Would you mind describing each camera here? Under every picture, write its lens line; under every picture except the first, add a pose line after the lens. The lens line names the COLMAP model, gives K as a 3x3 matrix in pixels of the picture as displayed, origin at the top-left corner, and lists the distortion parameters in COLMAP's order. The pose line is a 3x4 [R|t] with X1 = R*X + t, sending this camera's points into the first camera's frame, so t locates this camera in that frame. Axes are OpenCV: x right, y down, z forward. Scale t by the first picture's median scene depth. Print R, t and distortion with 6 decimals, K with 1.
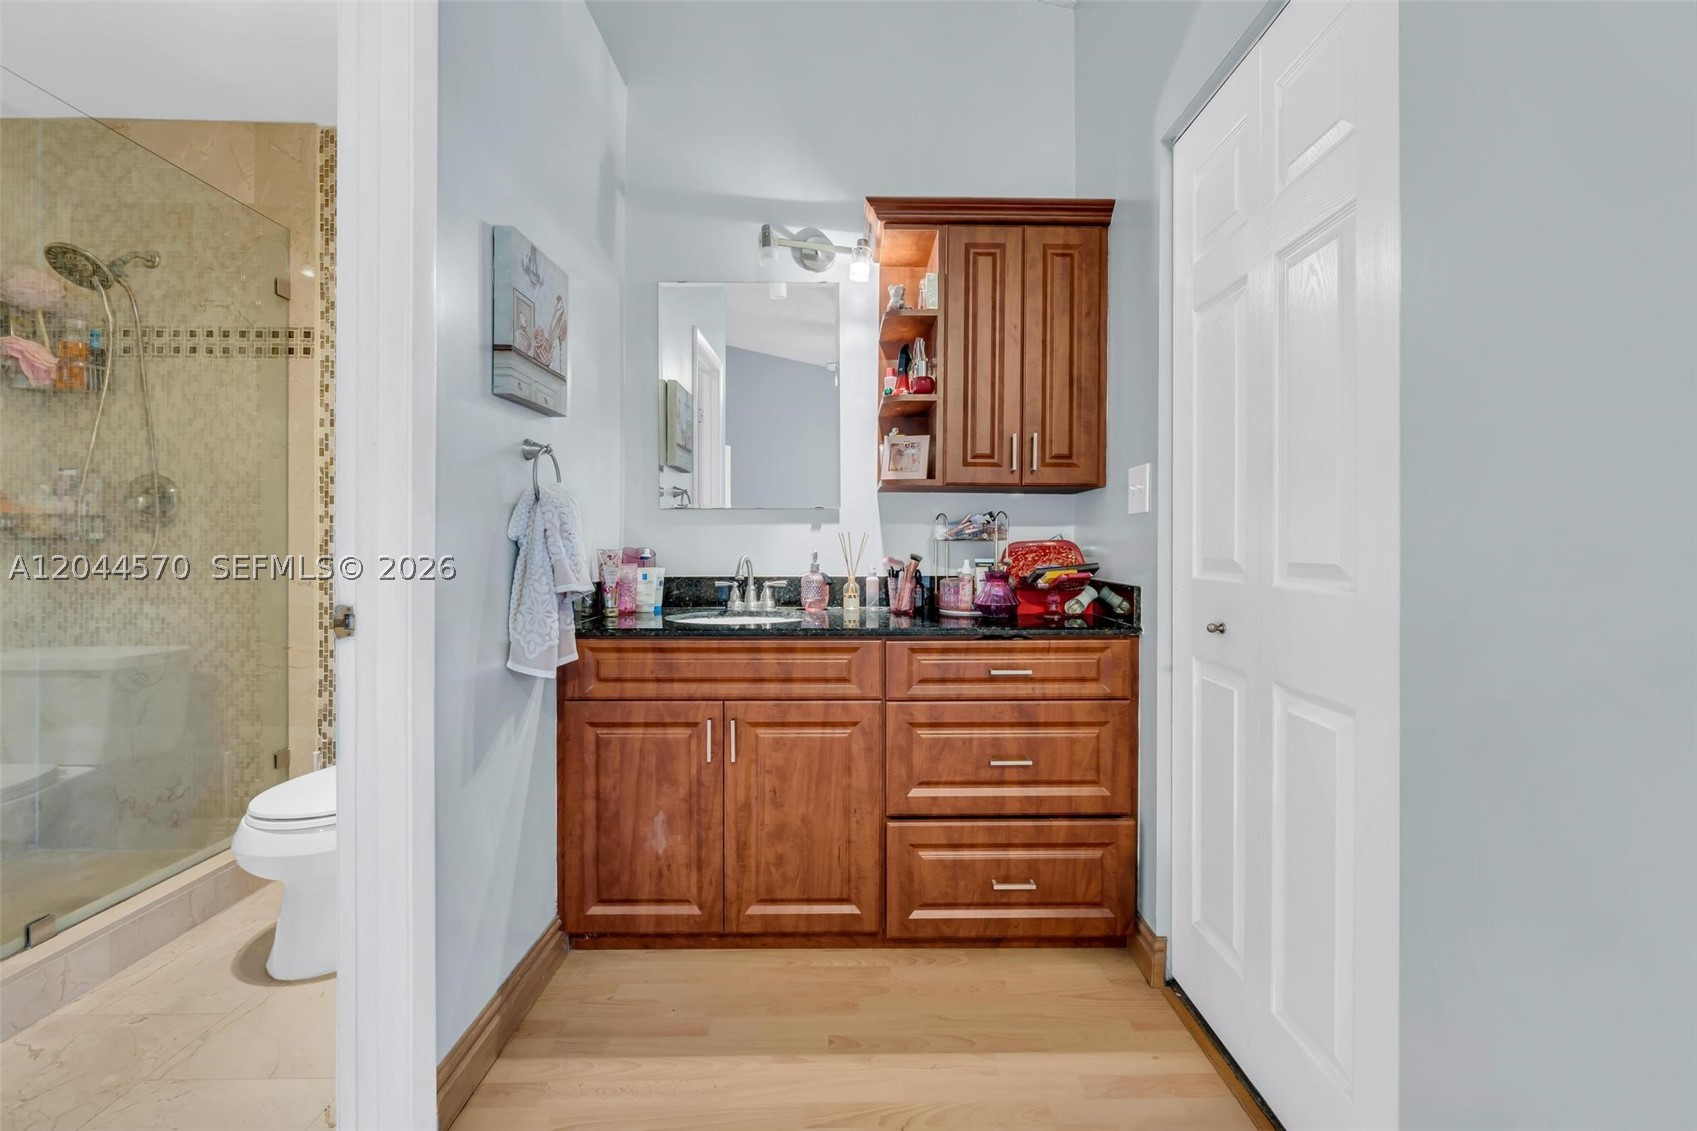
lens RADIAL K [[720.6, 0, 865.1], [0, 720.6, 553.6], [0, 0, 1]] dist [-0.003598, -0.000277]
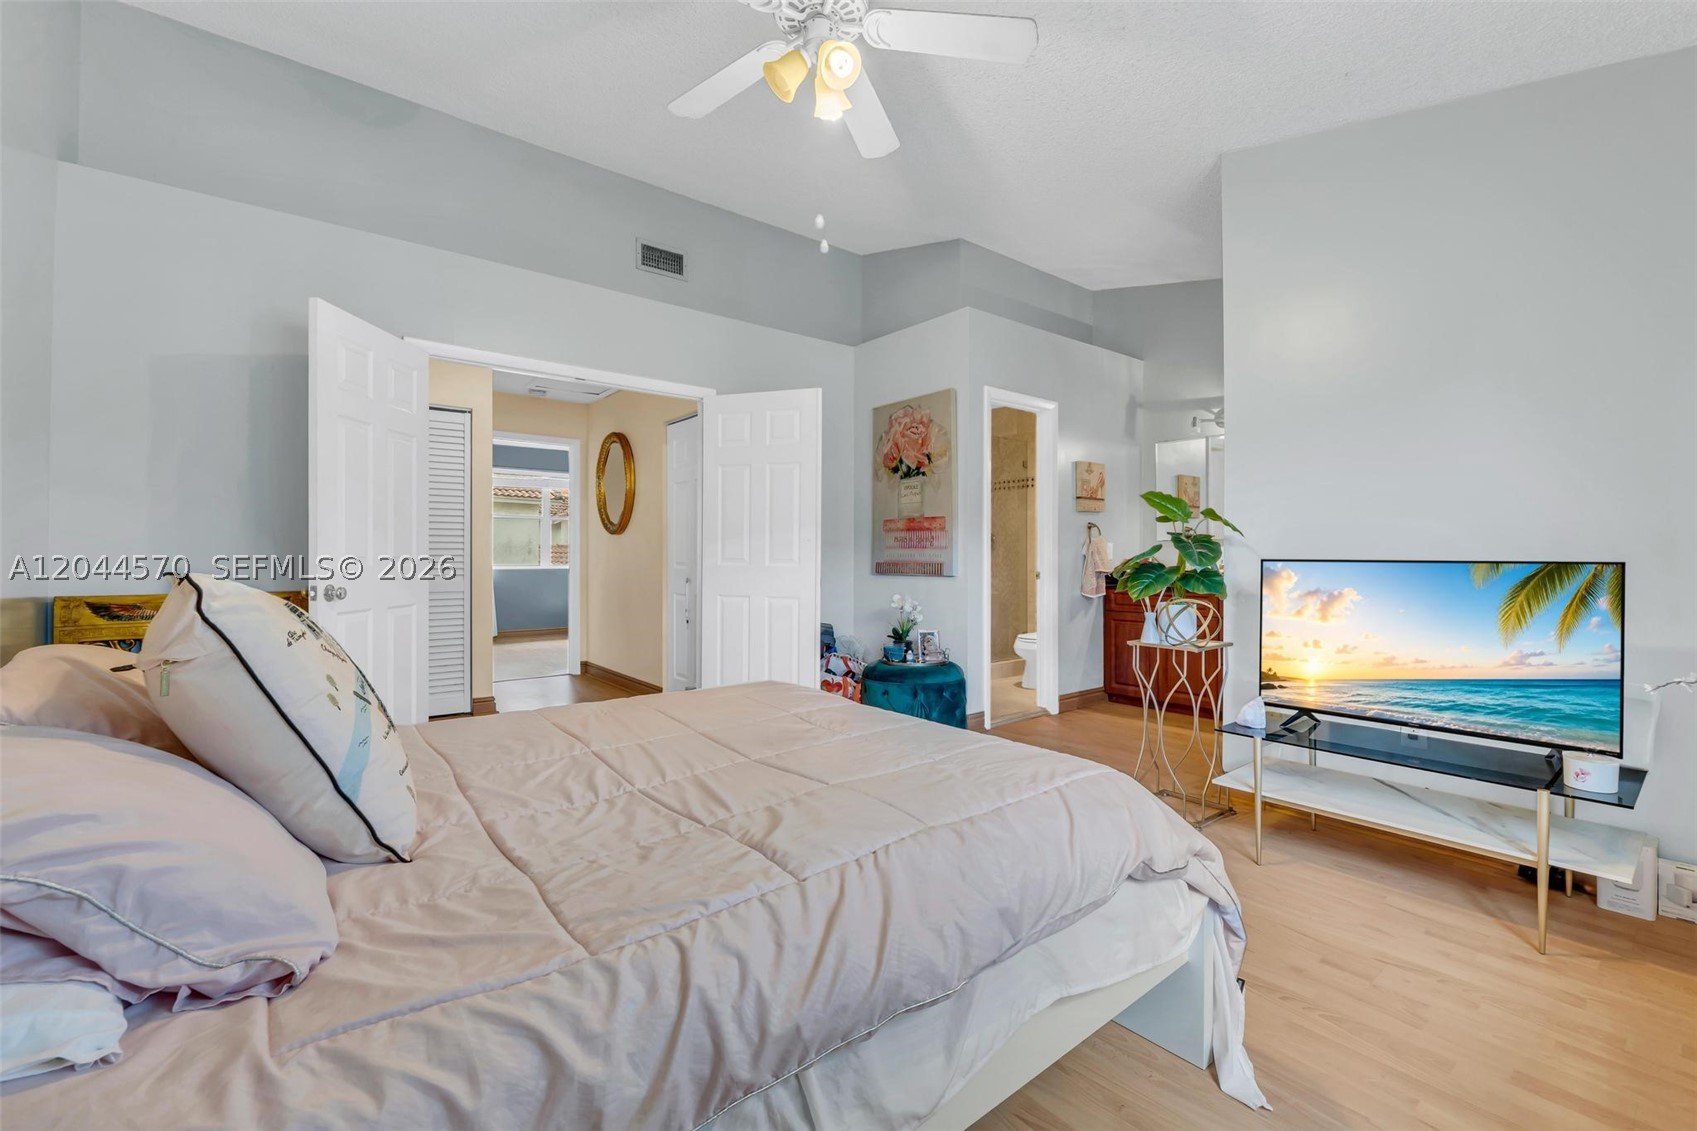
lens RADIAL K [[720.6, 0, 847.7], [0, 720.6, 566.7], [0, 0, 1]] dist [-0.003598, -0.000277]
pose [[0.605601, 0.002340, -0.795765, 0.970985], [0.000765, 0.999994, 0.003523, 0.015066], [0.795768, -0.002742, 0.605596, -1.209258]]
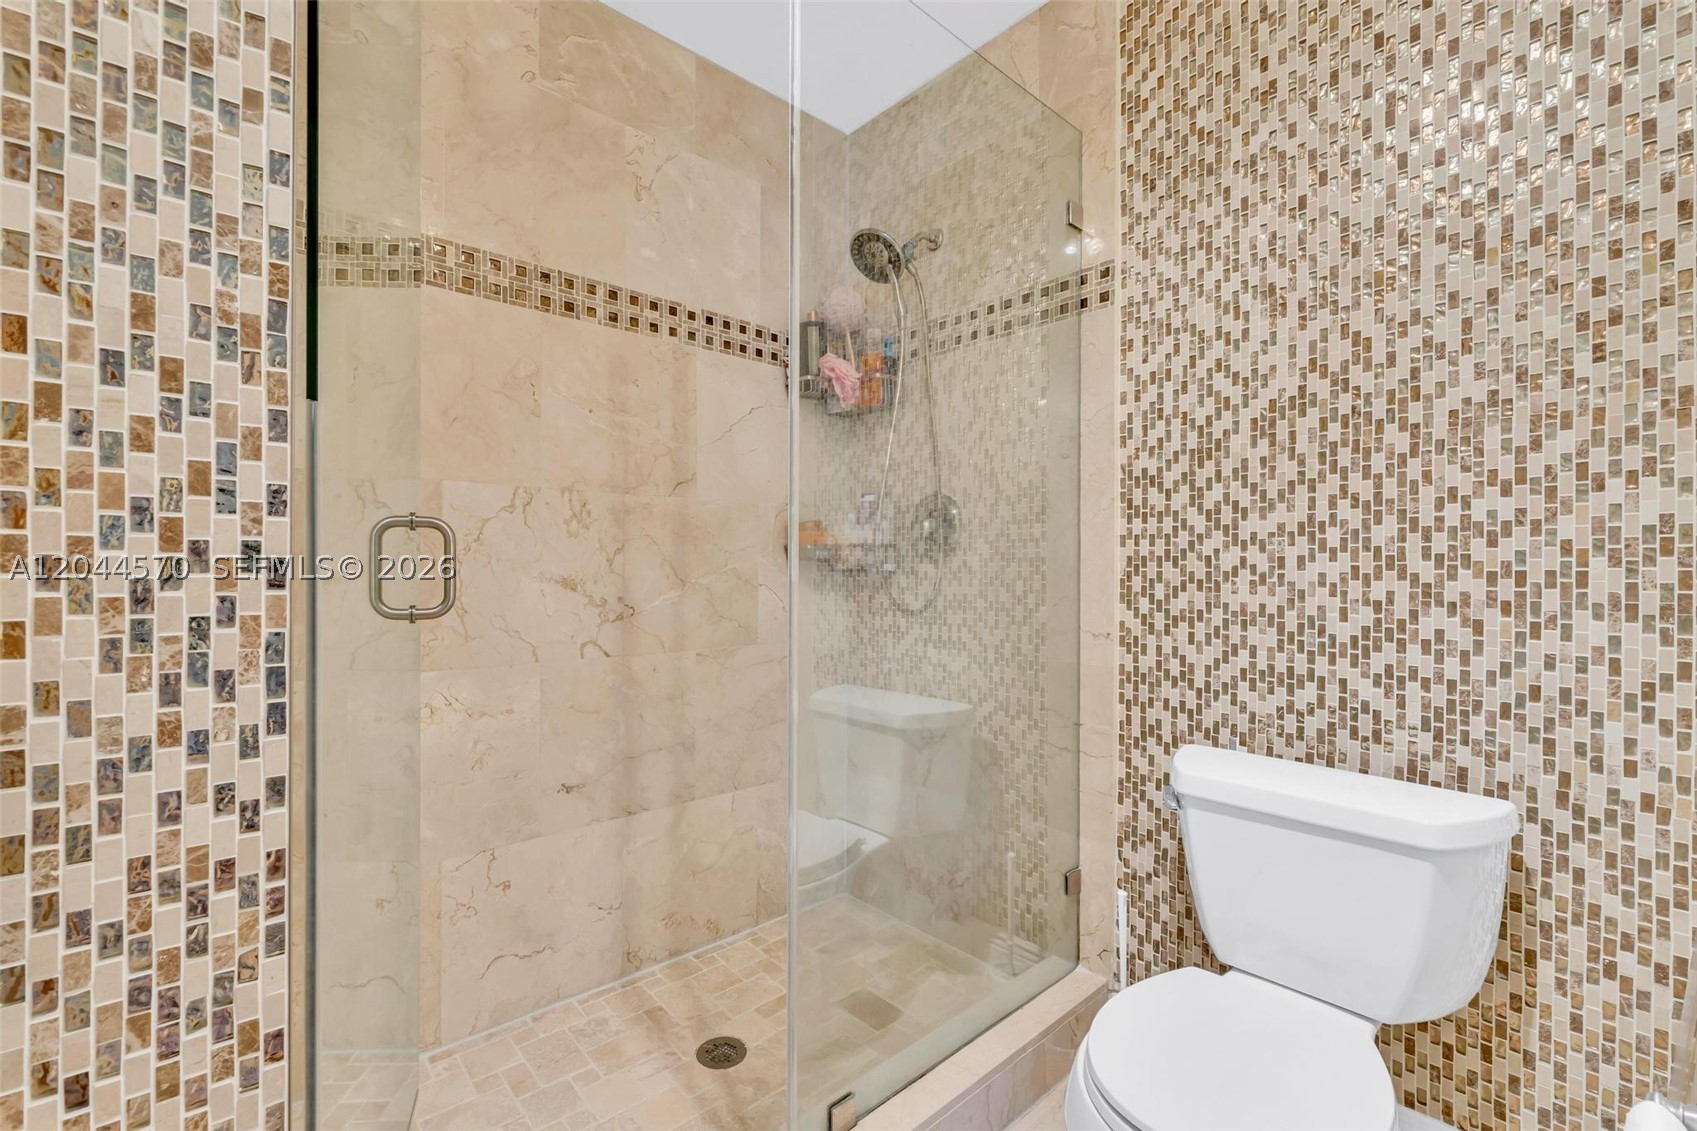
lens RADIAL K [[720.6, 0, 849.8], [0, 720.6, 571.0], [0, 0, 1]] dist [-0.003598, -0.000277]
pose [[0.655094, 0.000696, -0.755547, -0.418158], [-0.001434, 0.999999, -0.000322, -0.019562], [0.755546, 0.001295, 0.655094, 0.367663]]
